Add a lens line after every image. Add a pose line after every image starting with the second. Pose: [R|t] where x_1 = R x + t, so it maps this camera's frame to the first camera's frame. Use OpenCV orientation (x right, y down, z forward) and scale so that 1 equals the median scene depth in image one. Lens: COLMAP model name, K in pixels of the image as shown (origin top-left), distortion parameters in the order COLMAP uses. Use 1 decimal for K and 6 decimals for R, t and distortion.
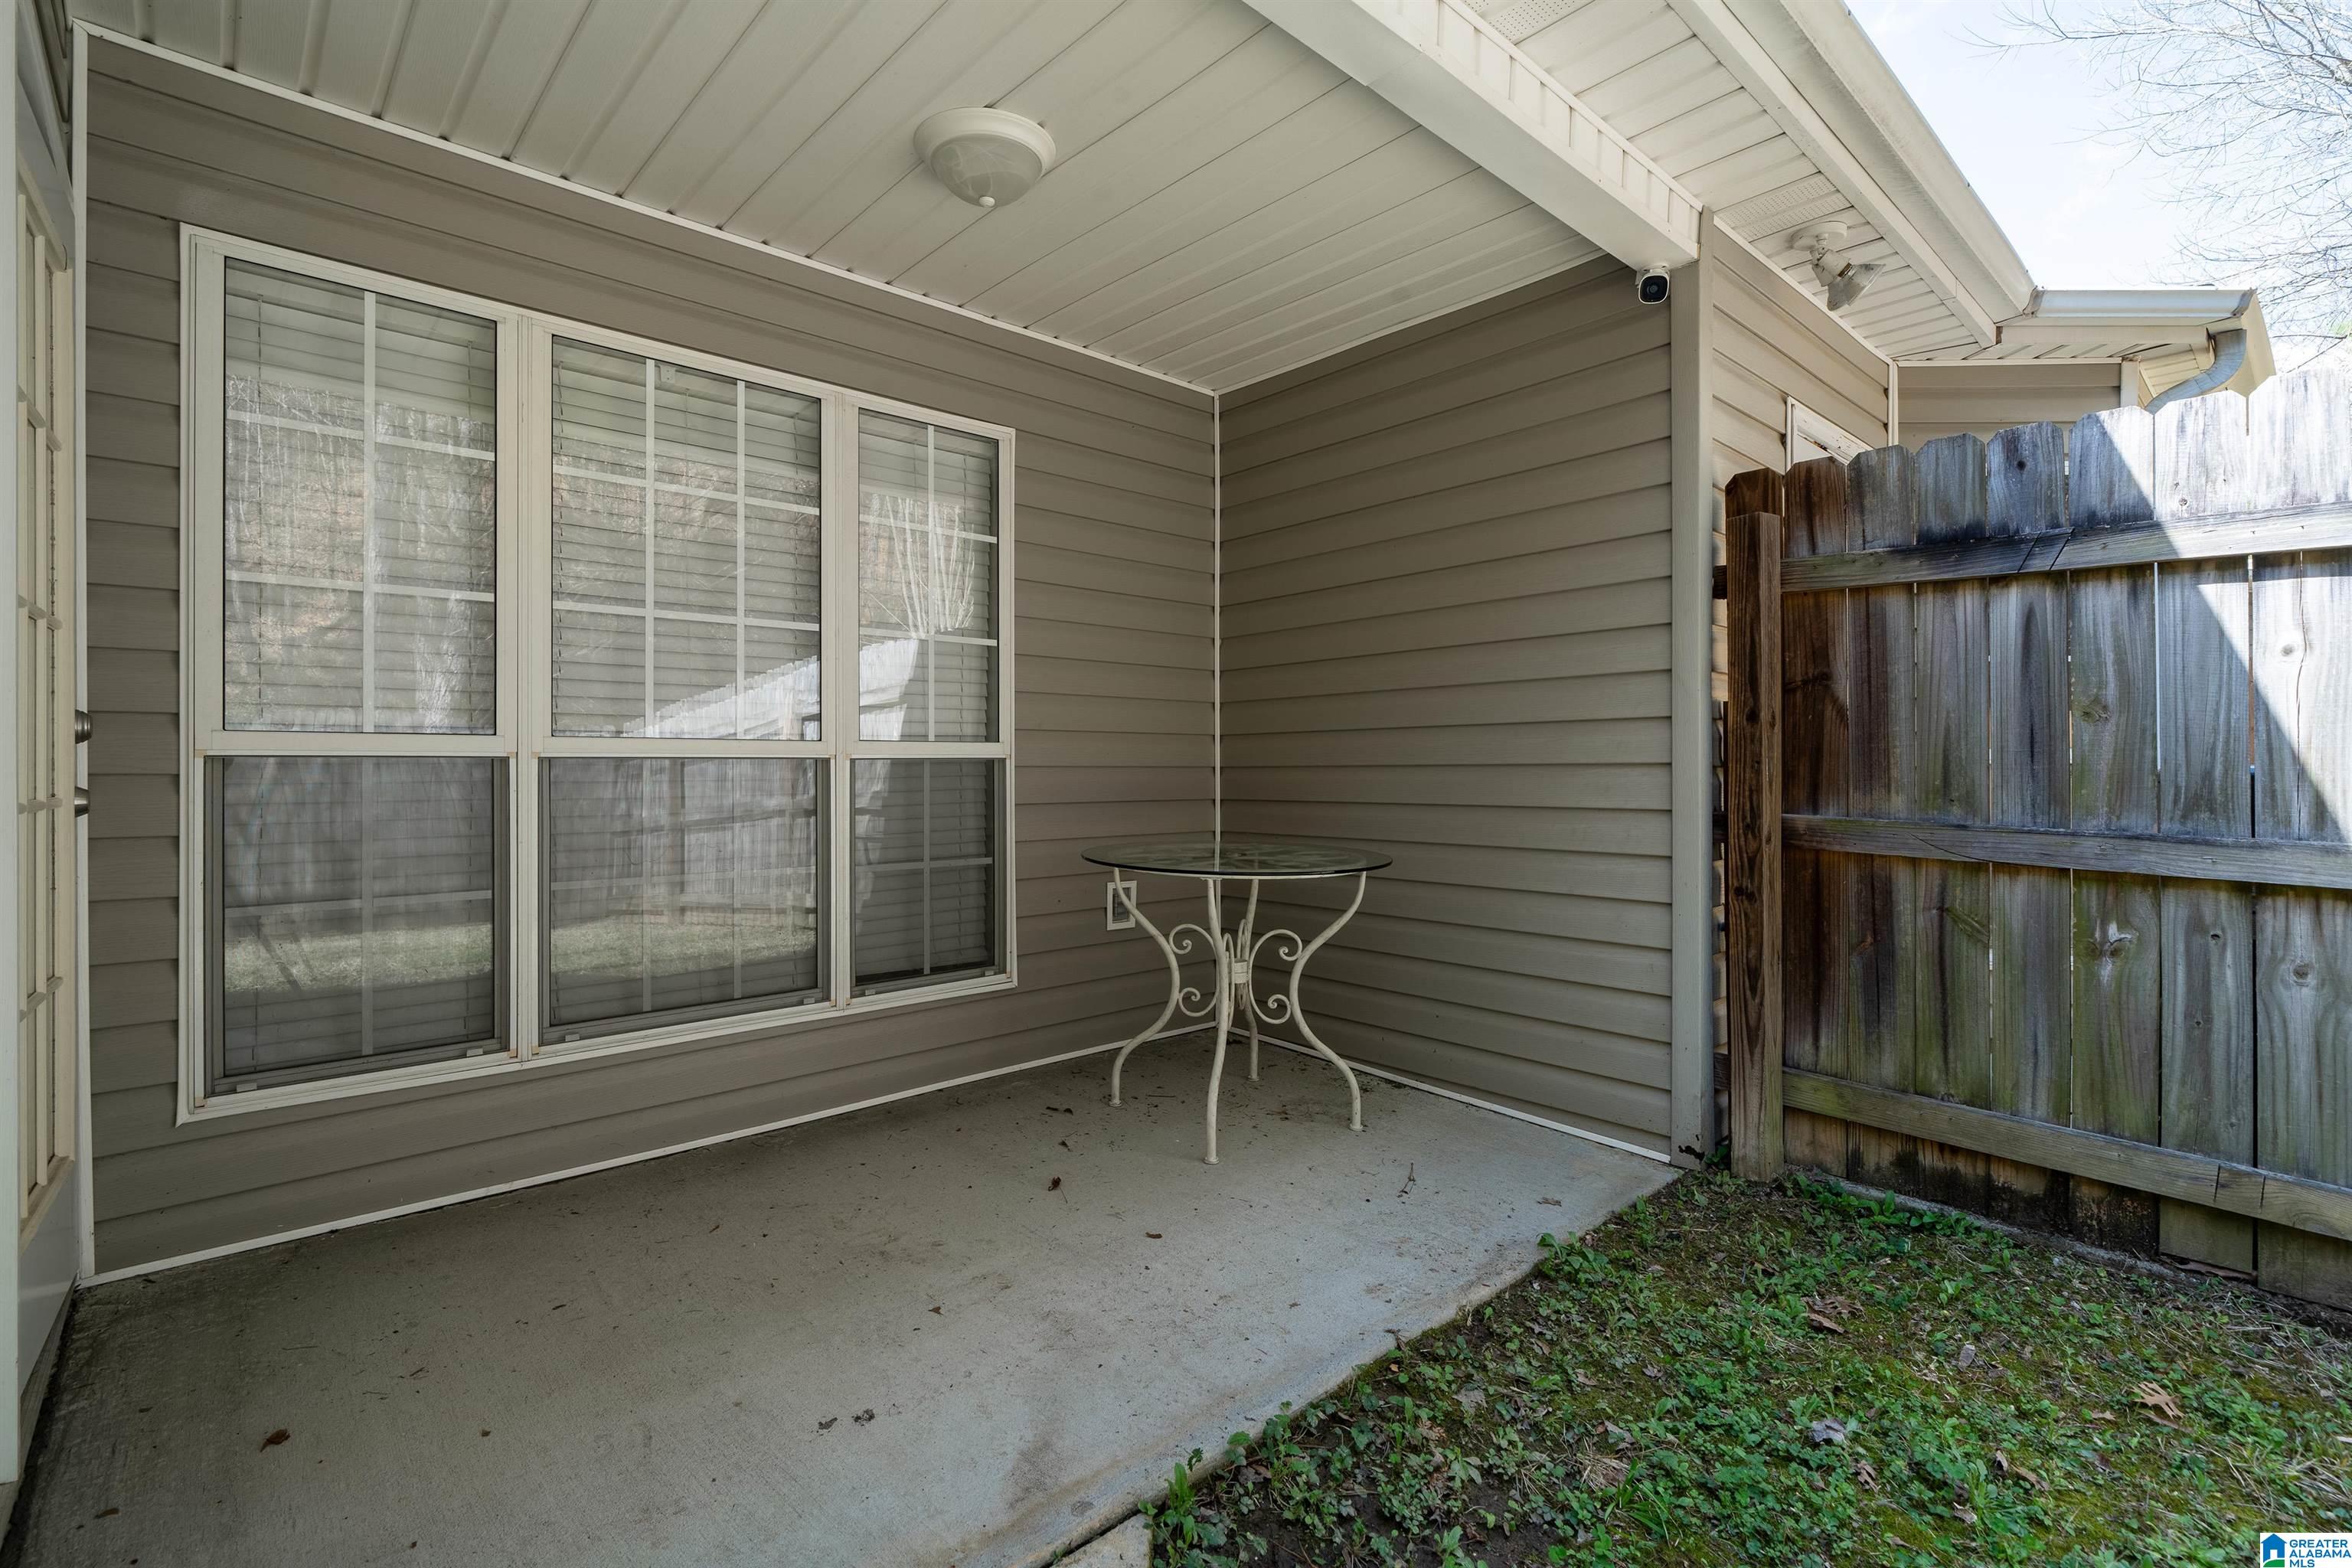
lens RADIAL K [[1091.6, 0, 1175.4], [0, 1091.6, 775.1], [0, 0, 1]] dist [0.000123, -0.000182]
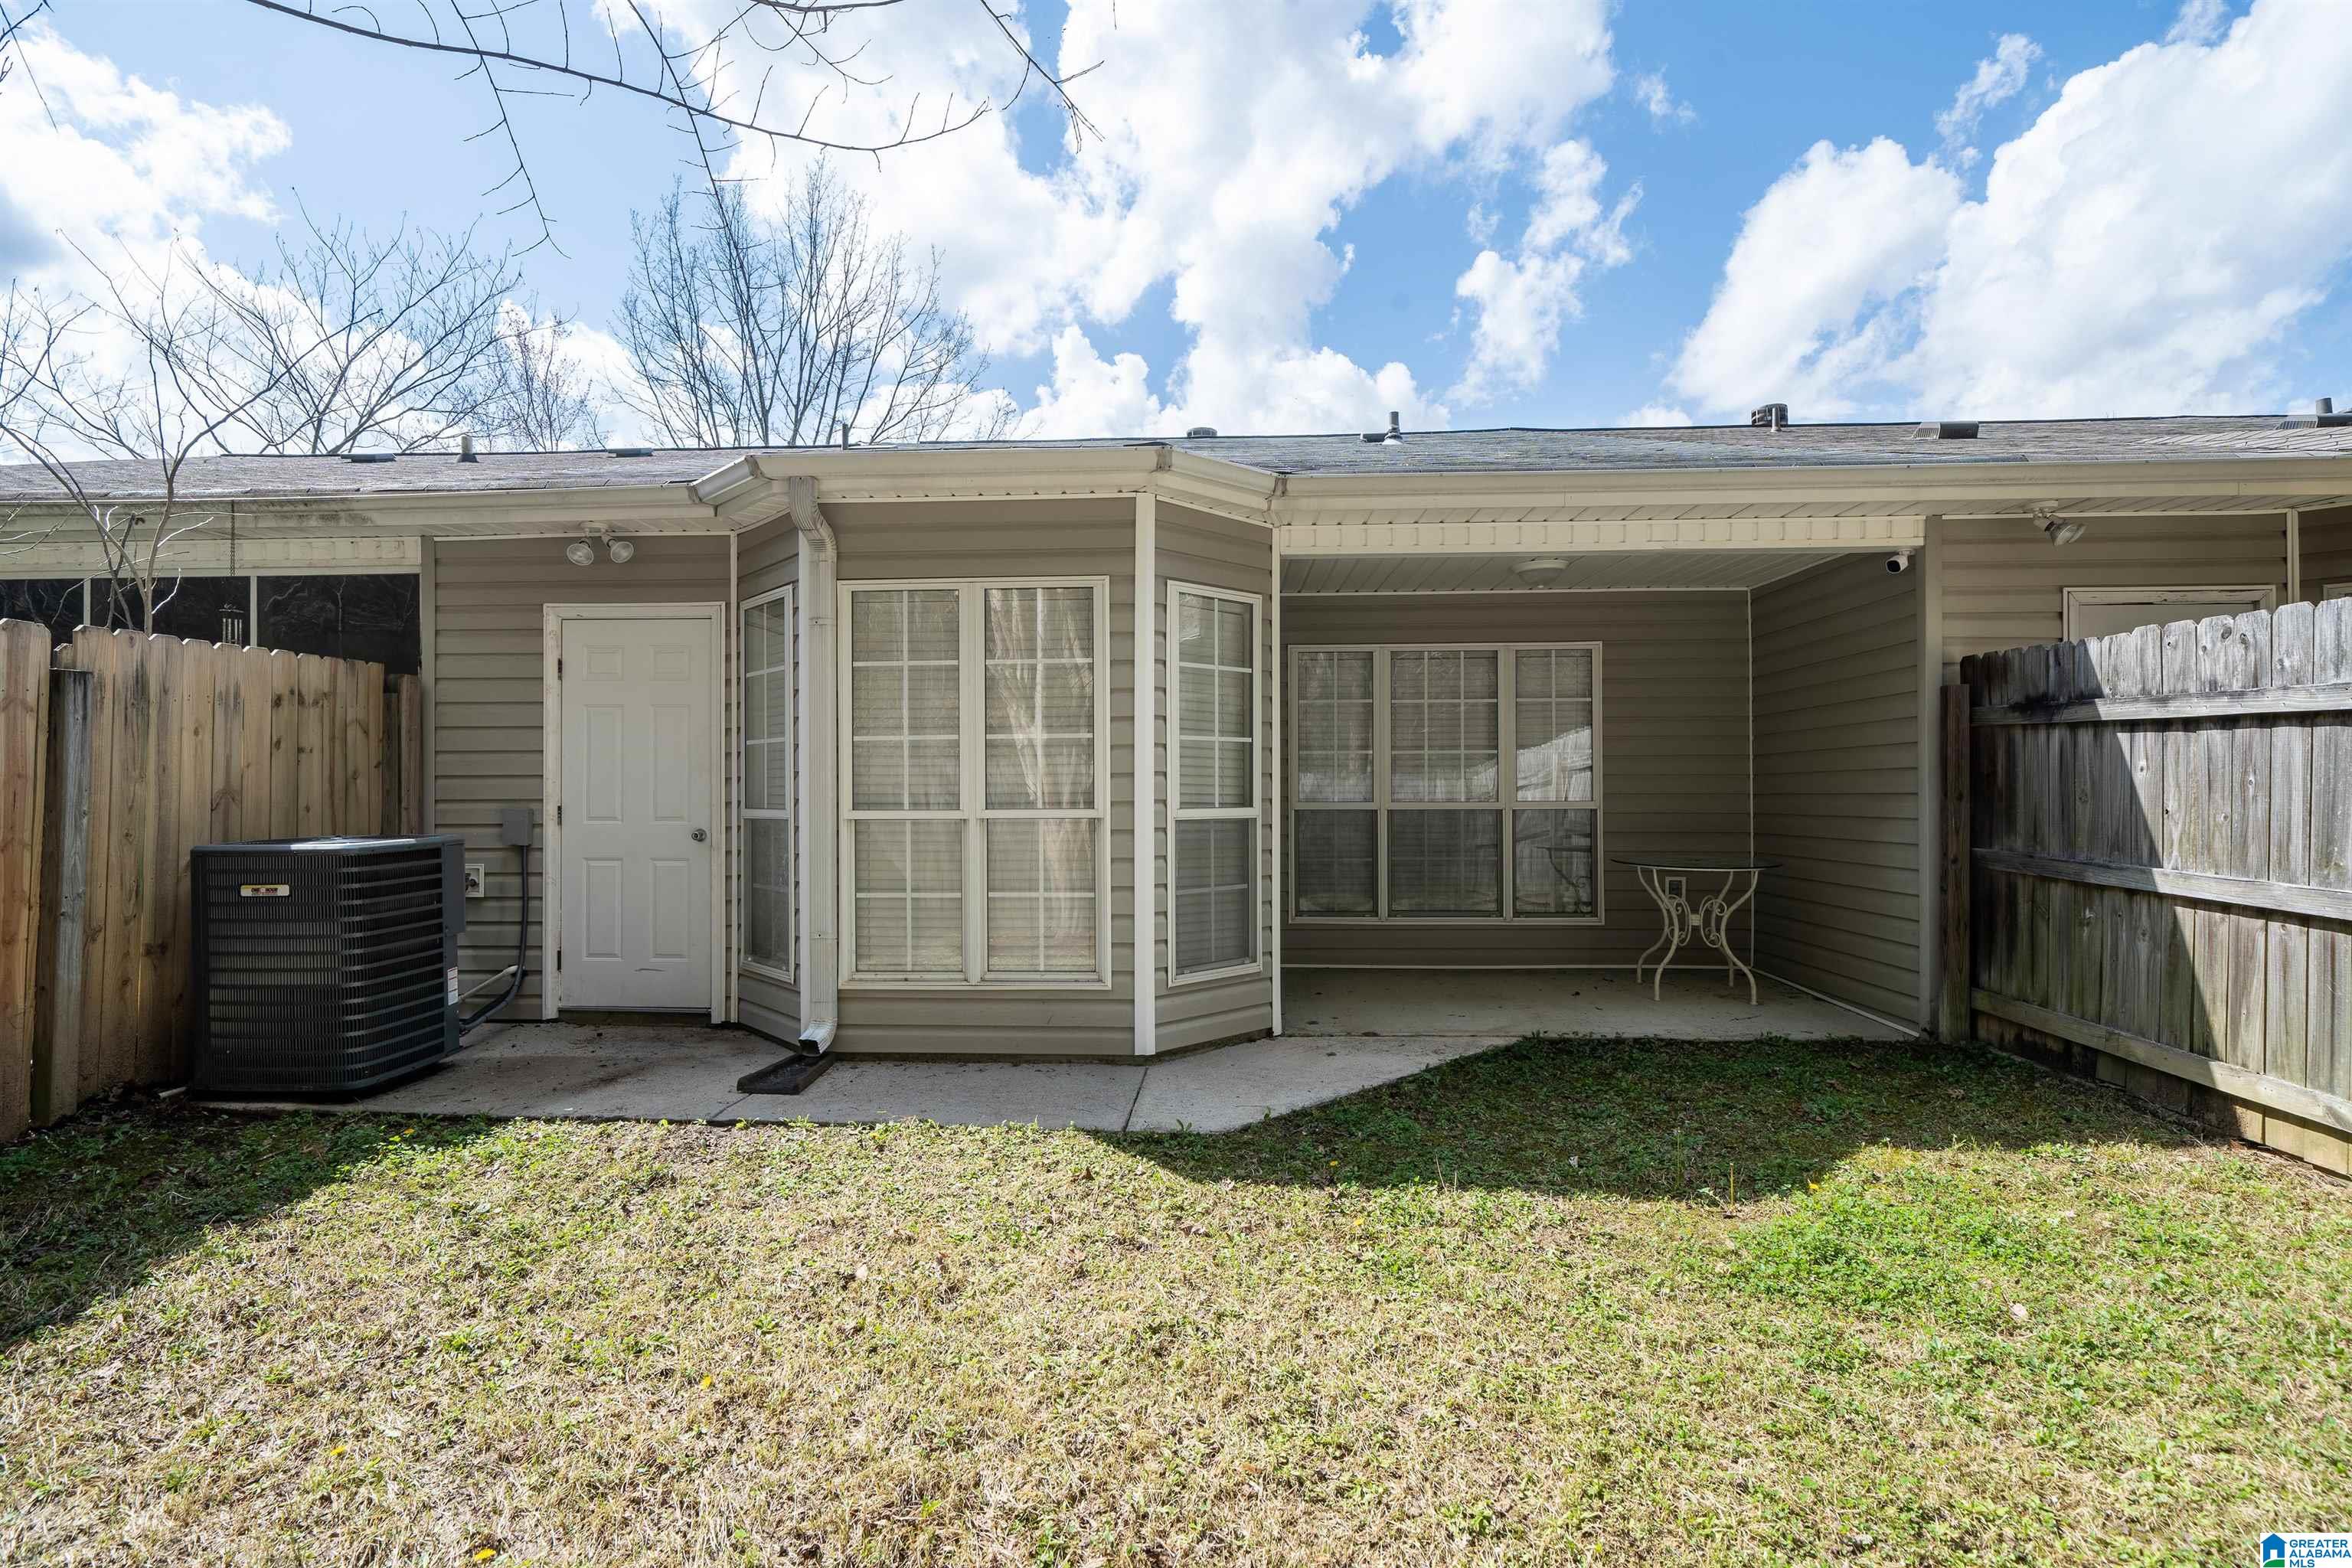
lens RADIAL K [[1091.6, 0, 1173.3], [0, 1091.6, 790.1], [0, 0, 1]] dist [0.000123, -0.000182]
pose [[0.714638, -0.001461, -0.699493, 0.966470], [-0.001976, 0.999990, -0.004108, -0.055074], [0.699492, 0.004318, 0.714627, -1.354866]]
